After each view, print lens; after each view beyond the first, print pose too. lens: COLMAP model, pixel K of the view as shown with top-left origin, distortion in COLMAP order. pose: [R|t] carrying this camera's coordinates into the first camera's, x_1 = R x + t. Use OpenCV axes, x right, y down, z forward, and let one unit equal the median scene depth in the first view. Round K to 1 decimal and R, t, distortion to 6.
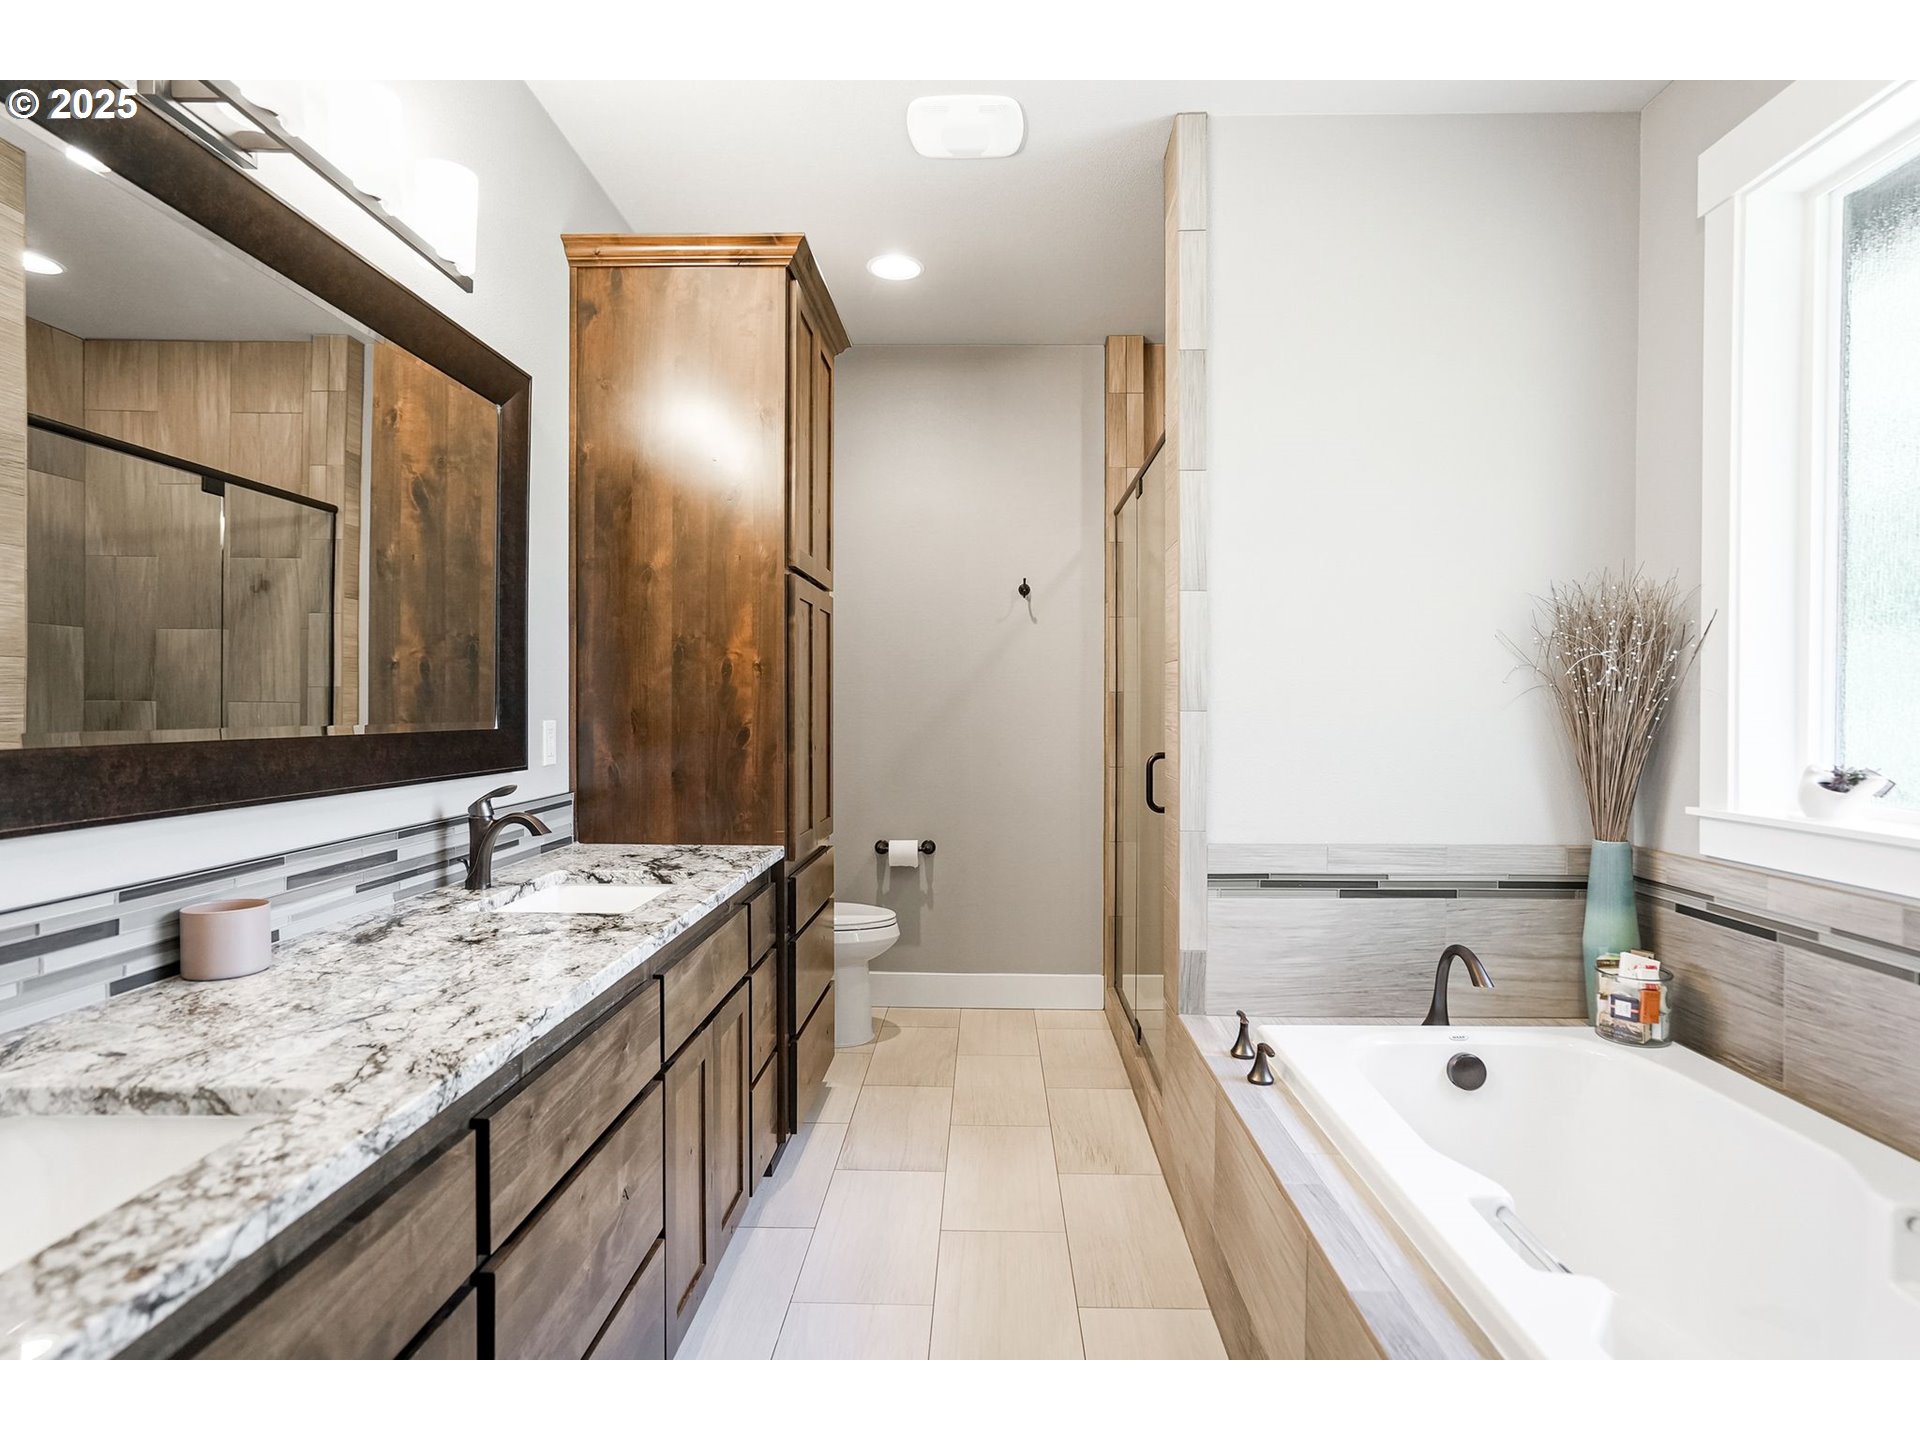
lens RADIAL K [[977.7, 0, 964.4], [0, 977.7, 720.8], [0, 0, 1]] dist [-0.019492, 0.012612]
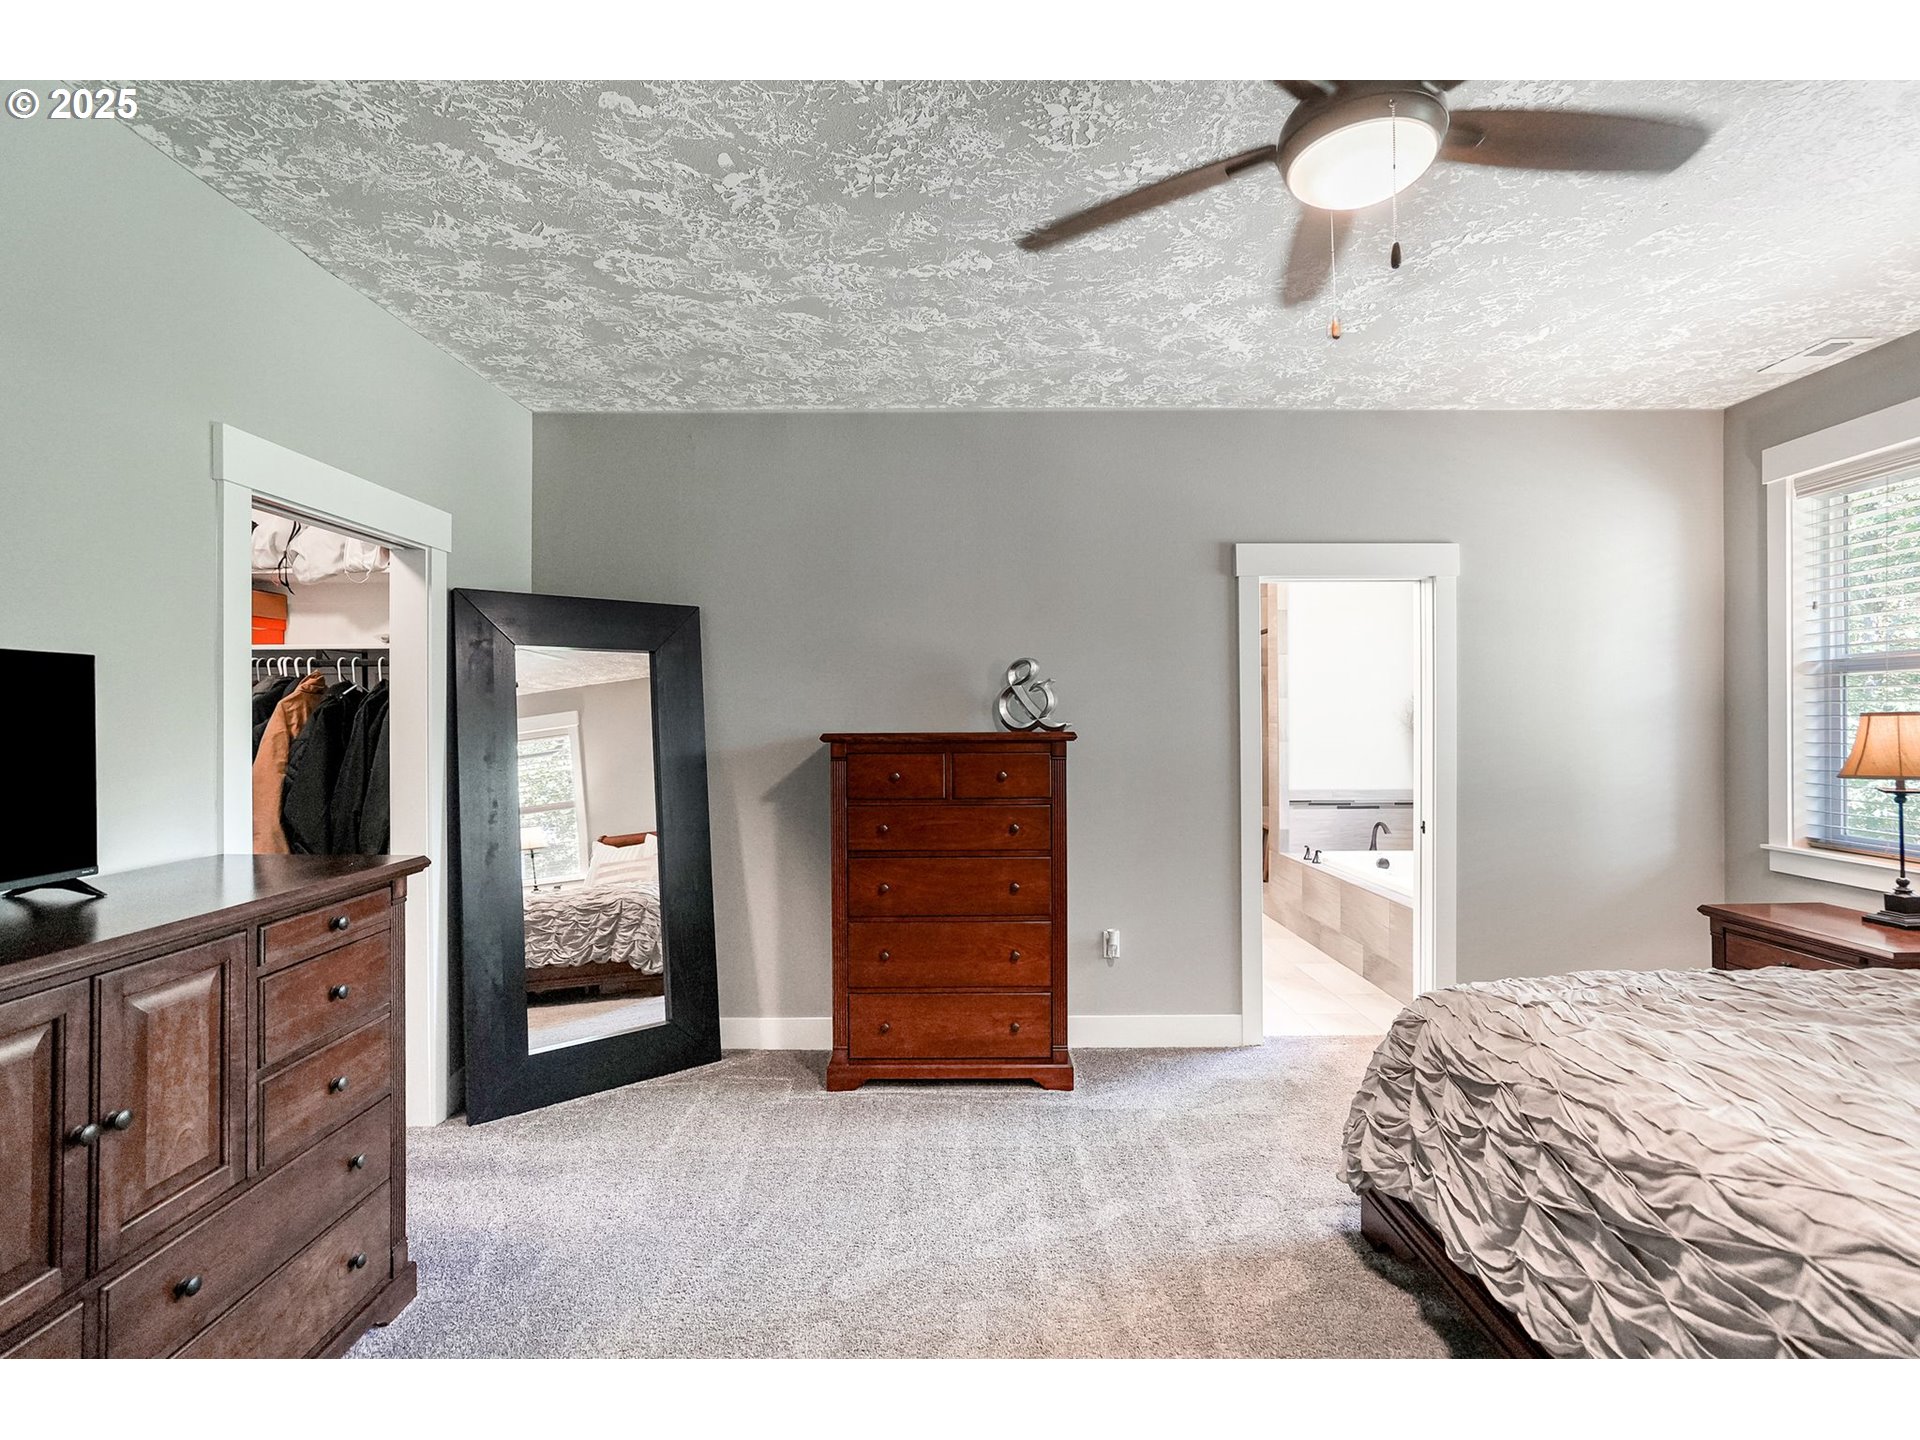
lens RADIAL K [[915.9, 0, 963.5], [0, 915.9, 722.0], [0, 0, 1]] dist [-0.017231, 0.007815]
pose [[0.999581, -0.010780, 0.026869, -0.757263], [0.011093, 0.999872, -0.011534, -0.046747], [-0.026742, 0.011828, 0.999572, -1.595062]]
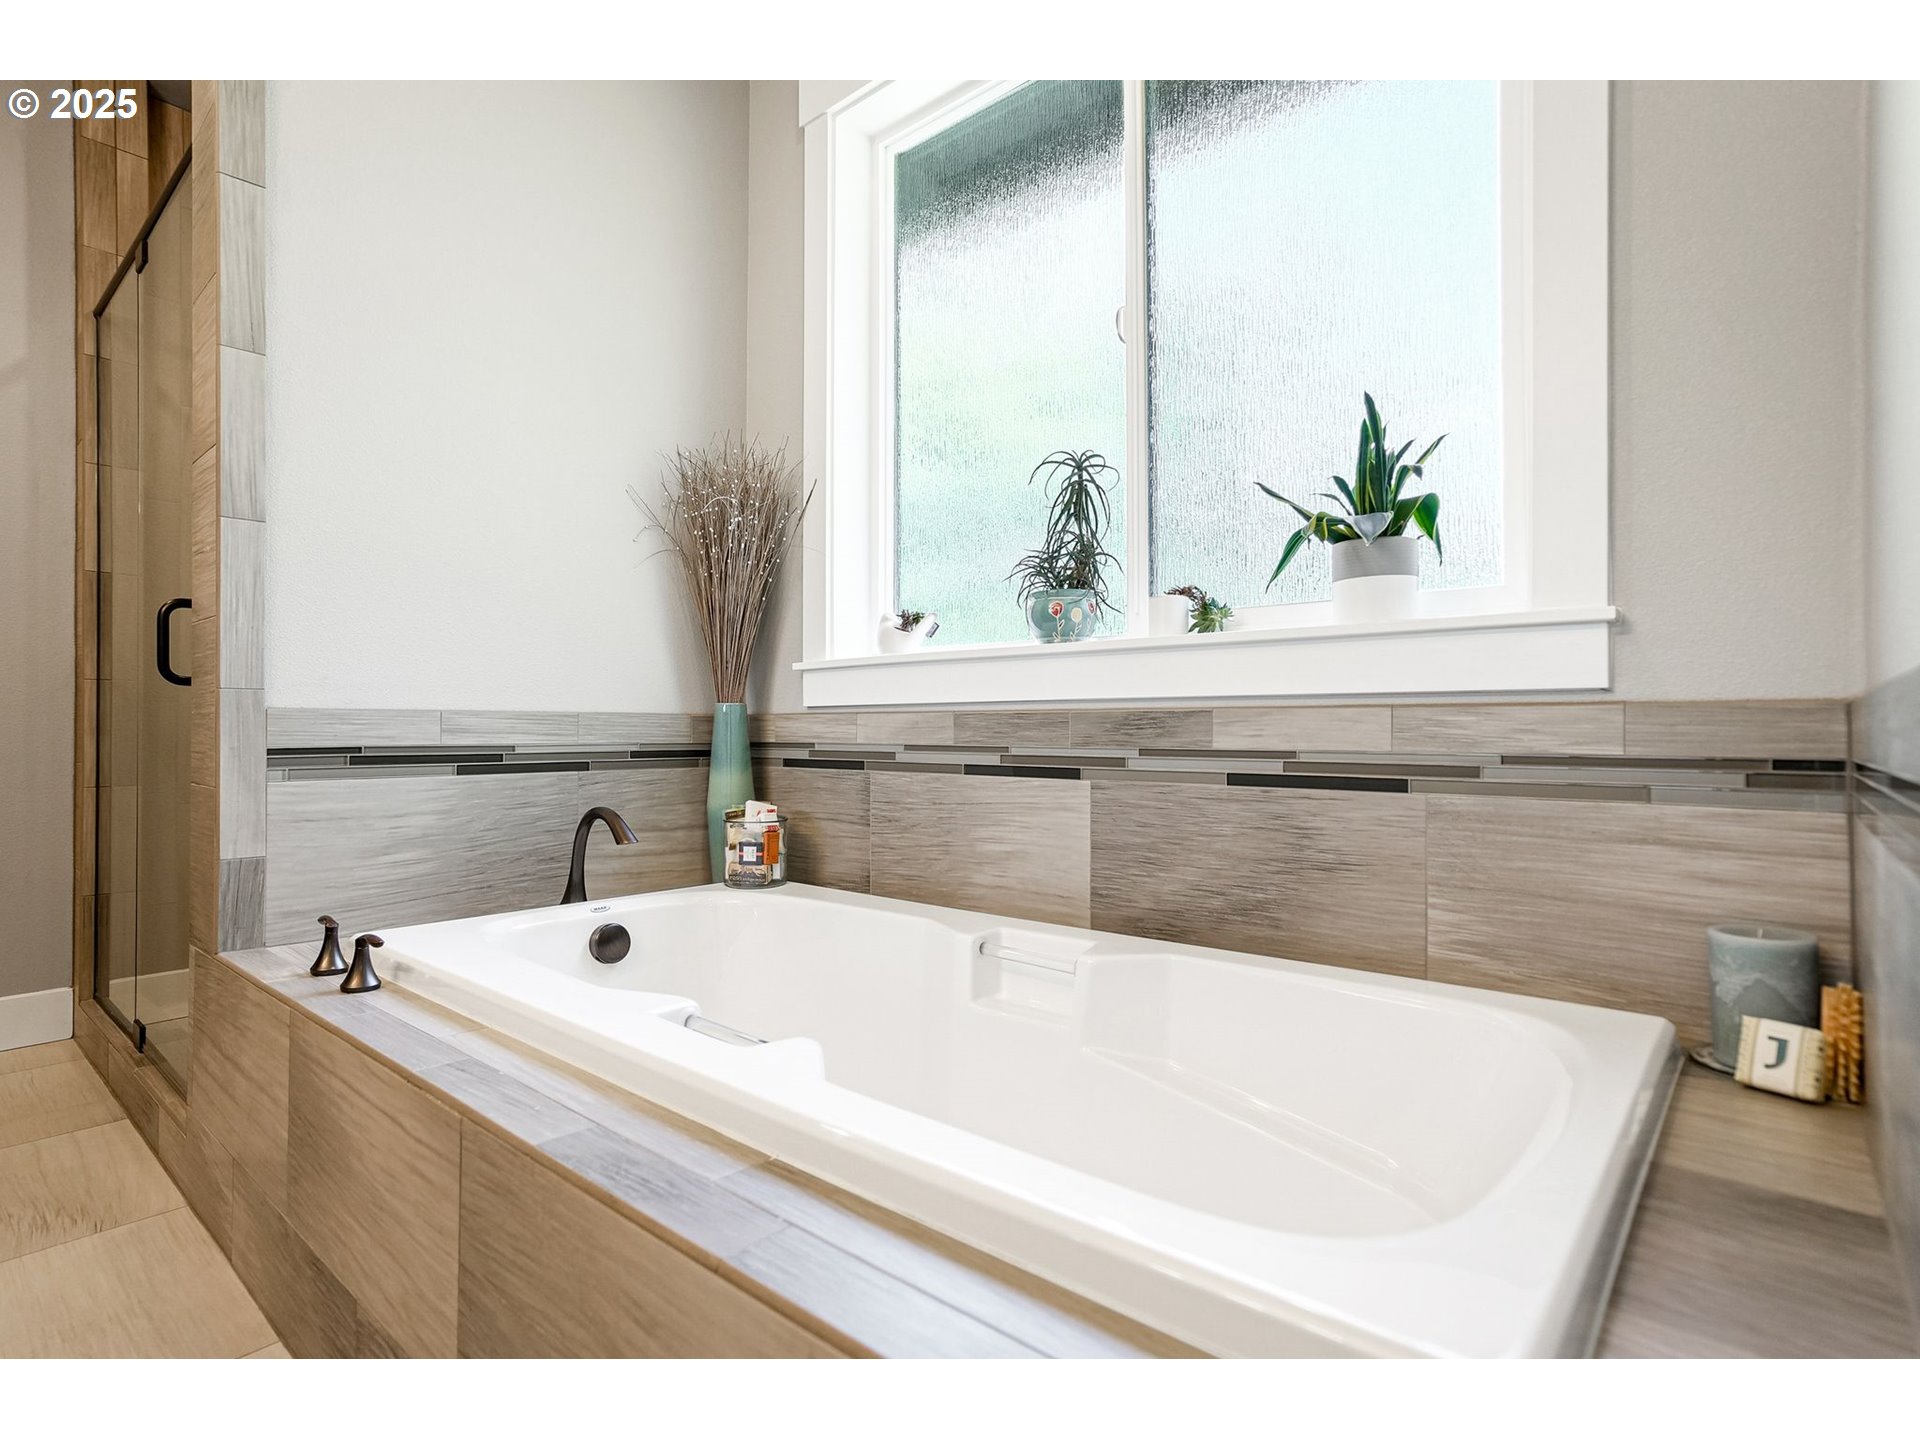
lens RADIAL K [[977.7, 0, 956.5], [0, 977.7, 714.3], [0, 0, 1]] dist [-0.019492, 0.012612]
pose [[0.637424, 0.003444, 0.770505, 0.023228], [0.010103, 0.999867, -0.012827, 0.150563], [-0.770447, 0.015960, 0.637304, 0.160374]]
